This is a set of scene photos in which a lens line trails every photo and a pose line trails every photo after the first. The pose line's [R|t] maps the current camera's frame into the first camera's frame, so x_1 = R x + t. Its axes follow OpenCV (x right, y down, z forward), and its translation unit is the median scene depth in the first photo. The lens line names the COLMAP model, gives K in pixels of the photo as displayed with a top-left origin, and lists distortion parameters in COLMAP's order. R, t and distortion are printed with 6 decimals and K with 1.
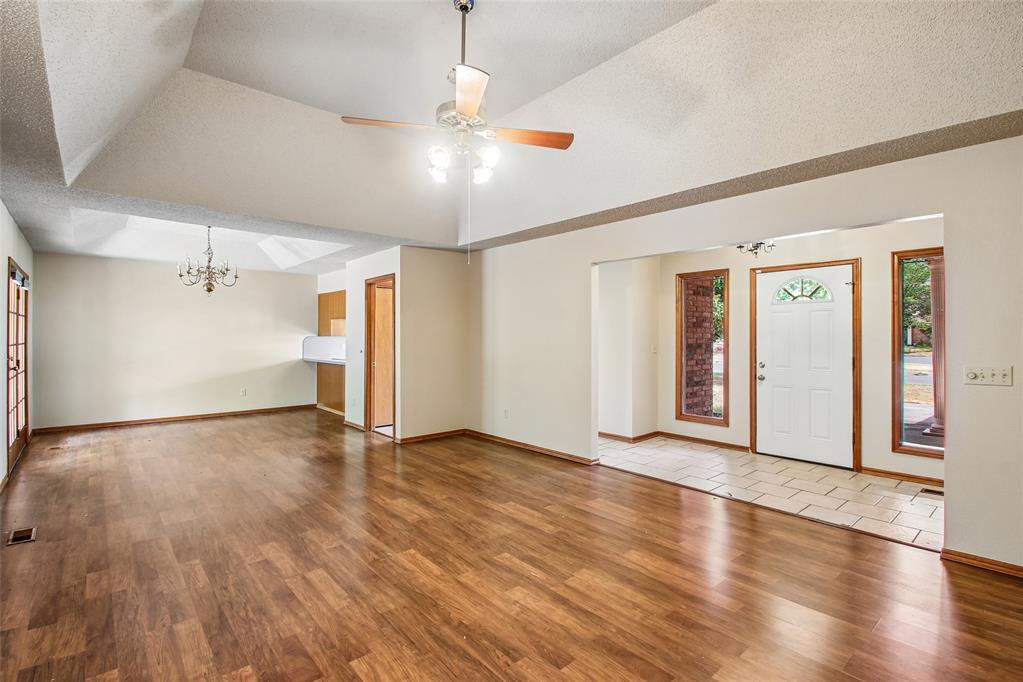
lens RADIAL K [[477.4, 0, 507.7], [0, 477.4, 338.8], [0, 0, 1]] dist [-0.000920, -0.008582]
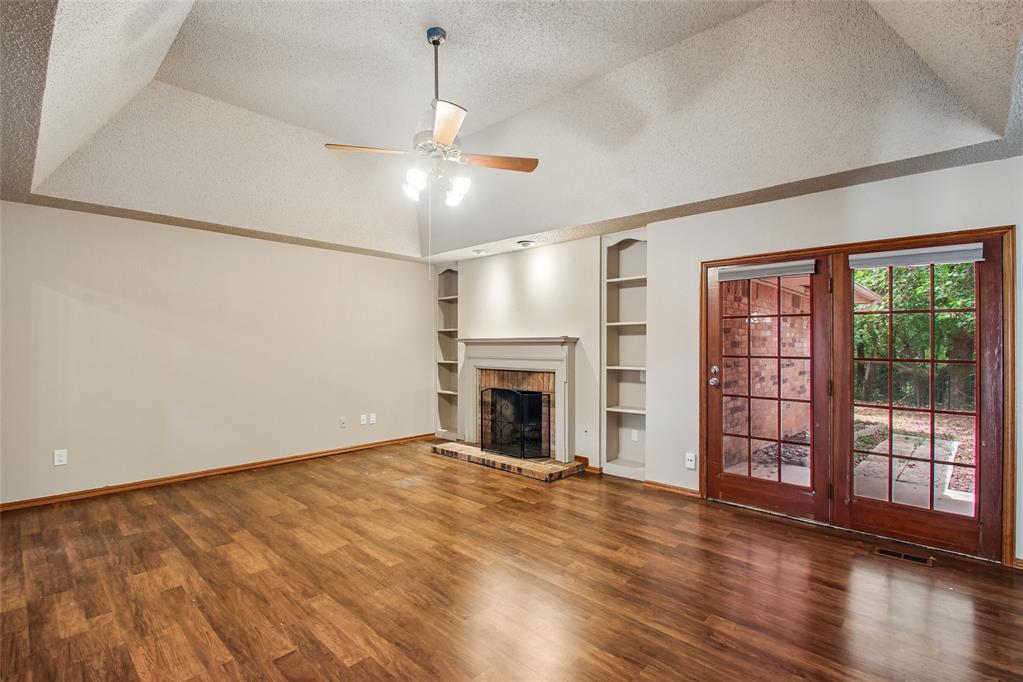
lens RADIAL K [[477.4, 0, 508.8], [0, 477.4, 340.0], [0, 0, 1]] dist [-0.000920, -0.008582]
pose [[-0.995280, -0.007386, -0.096763, -0.153892], [-0.007389, 0.999973, -0.000332, -0.016025], [0.096763, 0.000385, -0.995307, 2.072288]]
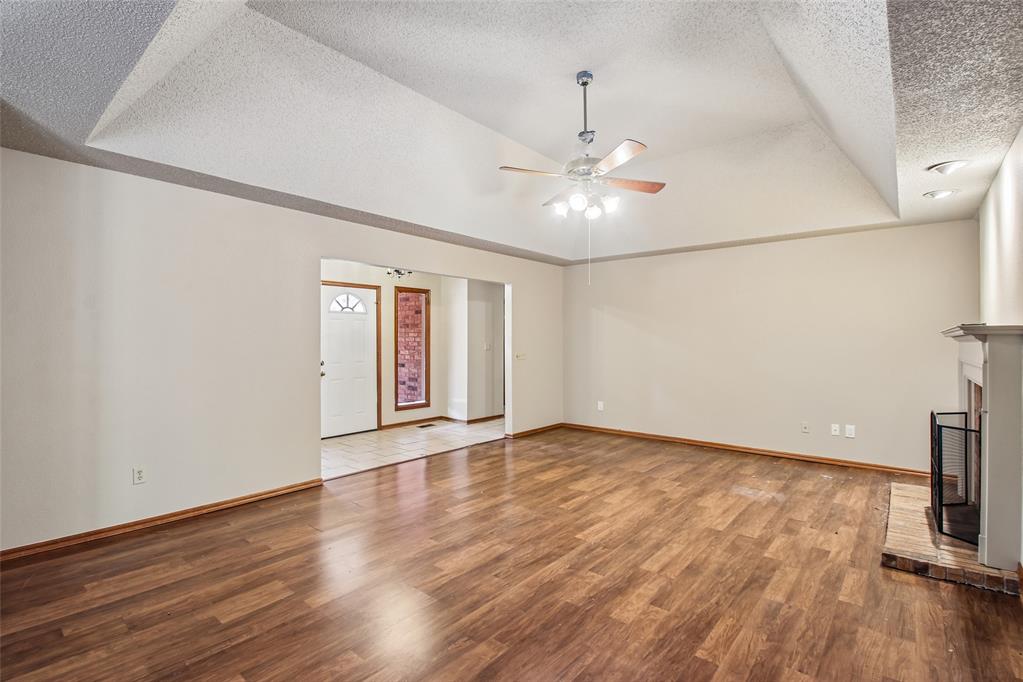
lens RADIAL K [[477.4, 0, 501.5], [0, 477.4, 342.7], [0, 0, 1]] dist [-0.000920, -0.008582]
pose [[-0.140012, -0.010360, 0.990096, -1.308426], [0.006280, 0.999916, 0.011351, -0.011621], [-0.990130, 0.007808, -0.139935, 1.383130]]
